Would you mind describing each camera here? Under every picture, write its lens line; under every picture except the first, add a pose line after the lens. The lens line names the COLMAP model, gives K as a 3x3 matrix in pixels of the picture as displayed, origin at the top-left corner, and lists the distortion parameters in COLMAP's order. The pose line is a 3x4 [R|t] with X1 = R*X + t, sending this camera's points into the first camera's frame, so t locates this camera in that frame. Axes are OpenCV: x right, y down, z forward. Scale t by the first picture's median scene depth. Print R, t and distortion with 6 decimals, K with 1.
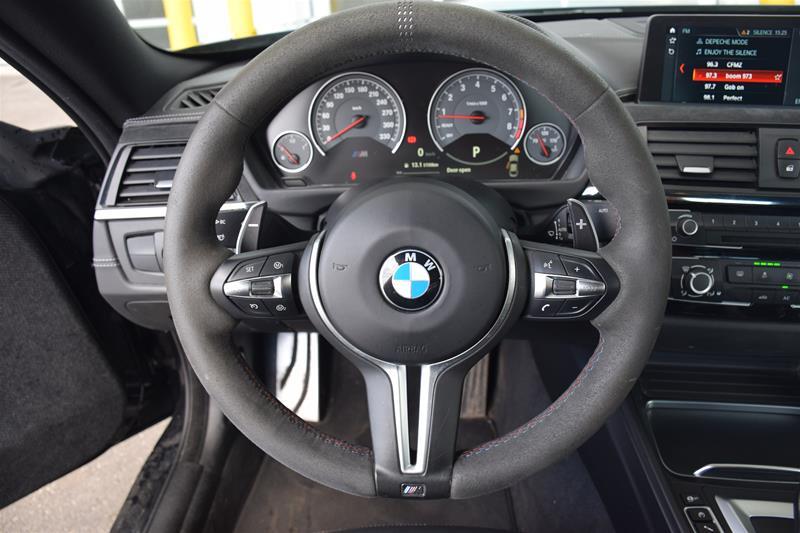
lens RADIAL K [[631.3, 0, 406.6], [0, 631.3, 267.6], [0, 0, 1]] dist [-0.129562, 0.067527]
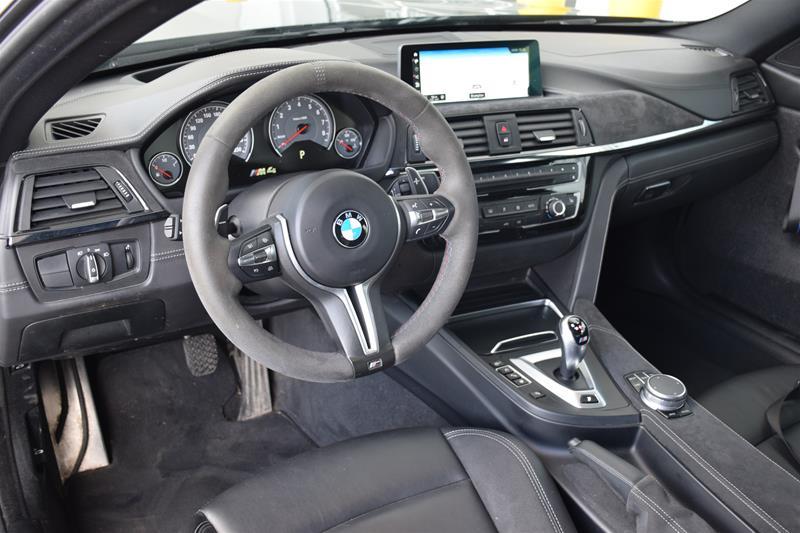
lens RADIAL K [[849.9, 0, 404.0], [0, 849.9, 265.9], [0, 0, 1]] dist [0.051616, 0.000000]
pose [[0.835388, -0.169142, 0.522989, -0.709491], [0.205491, 0.978588, -0.011748, 0.114222], [-0.509804, 0.117284, 0.852259, -0.633319]]
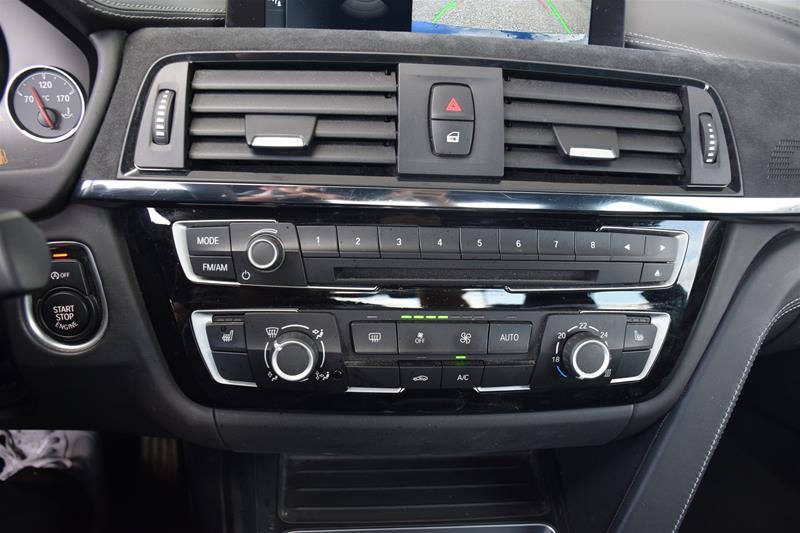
lens RADIAL K [[631.3, 0, 403.3], [0, 631.3, 286.0], [0, 0, 1]] dist [-0.129562, 0.067527]
pose [[0.969730, -0.031559, 0.242132, 0.397186], [0.029623, 0.999493, 0.011632, -0.036688], [-0.242377, -0.004107, 0.970173, 0.417105]]
